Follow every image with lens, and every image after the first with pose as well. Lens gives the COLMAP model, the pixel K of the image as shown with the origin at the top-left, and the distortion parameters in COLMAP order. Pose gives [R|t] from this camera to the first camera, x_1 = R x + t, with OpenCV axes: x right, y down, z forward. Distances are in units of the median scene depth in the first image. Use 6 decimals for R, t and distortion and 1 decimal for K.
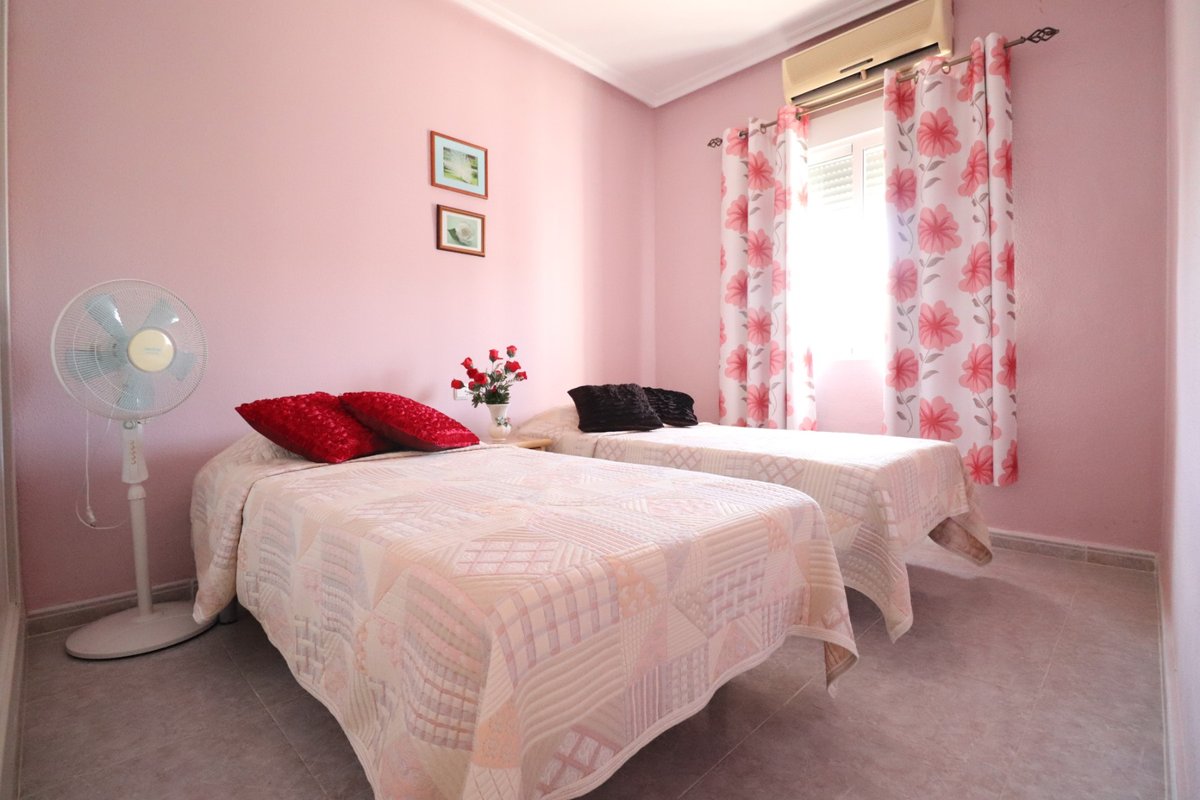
lens RADIAL K [[559.8, 0, 599.6], [0, 559.8, 395.3], [0, 0, 1]] dist [-0.001453, -0.011383]
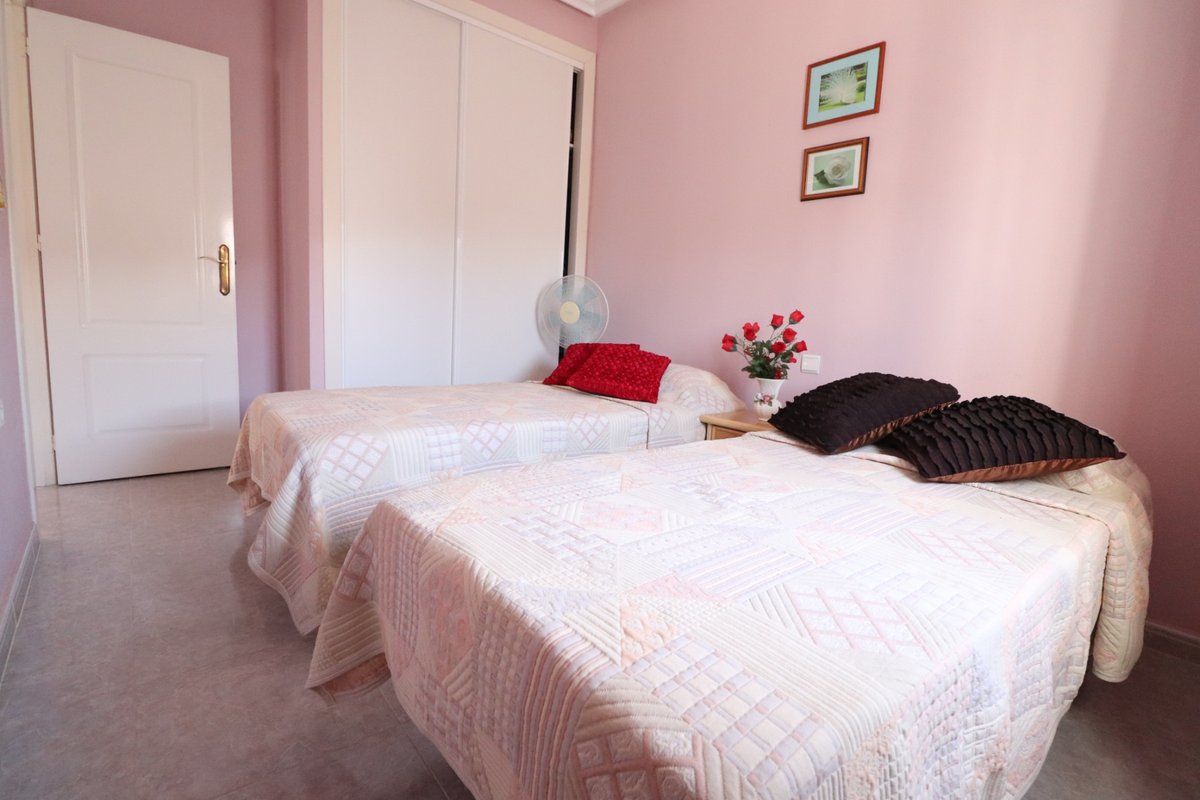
lens RADIAL K [[559.8, 0, 599.2], [0, 559.8, 398.0], [0, 0, 1]] dist [-0.001453, -0.011383]
pose [[-0.071538, 0.146655, -0.986597, 0.652236], [-0.085923, 0.984549, 0.152581, -0.060284], [0.993730, 0.095687, -0.057831, 0.753599]]
